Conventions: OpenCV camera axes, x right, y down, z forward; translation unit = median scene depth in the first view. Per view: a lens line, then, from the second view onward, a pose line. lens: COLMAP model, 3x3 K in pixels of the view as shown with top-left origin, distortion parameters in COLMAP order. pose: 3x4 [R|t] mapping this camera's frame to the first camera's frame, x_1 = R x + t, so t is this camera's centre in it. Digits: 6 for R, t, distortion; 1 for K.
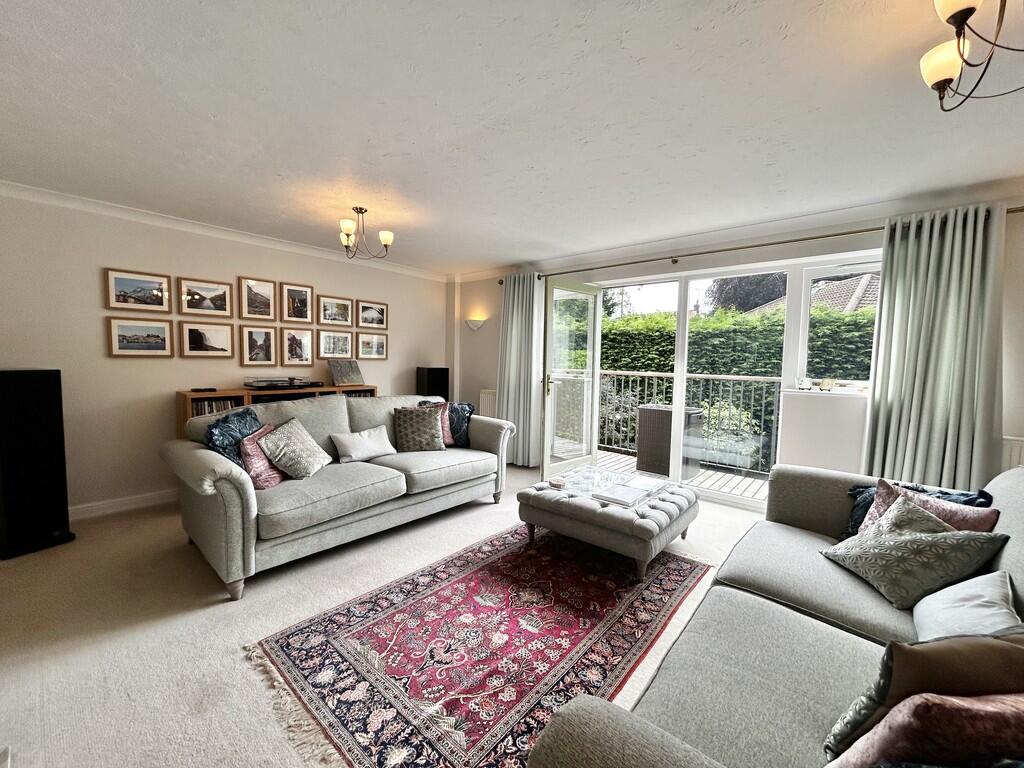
lens RADIAL K [[409.3, 0, 510.2], [0, 409.3, 384.1], [0, 0, 1]] dist [-0.002849, 0.000032]
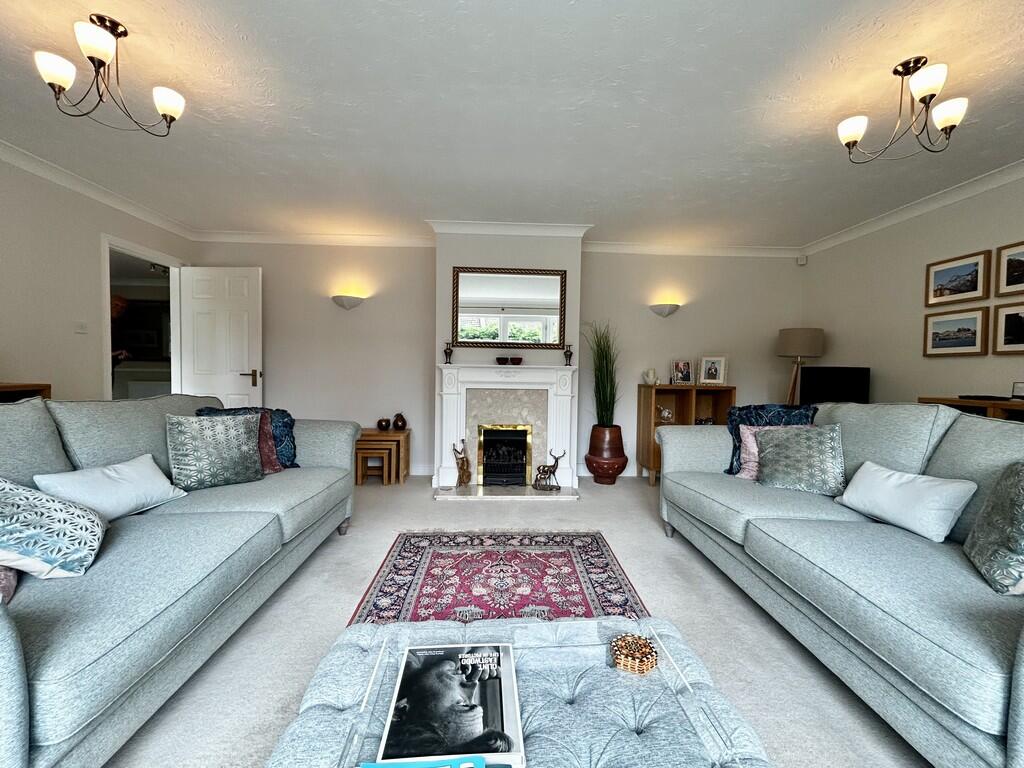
lens RADIAL K [[409.3, 0, 512.1], [0, 409.3, 382.4], [0, 0, 1]] dist [-0.002849, 0.000032]
pose [[-0.718922, -0.006618, -0.695060, 0.557594], [-0.074227, 0.994968, 0.067302, 0.001315], [0.691116, 0.099977, -0.715795, 1.498255]]
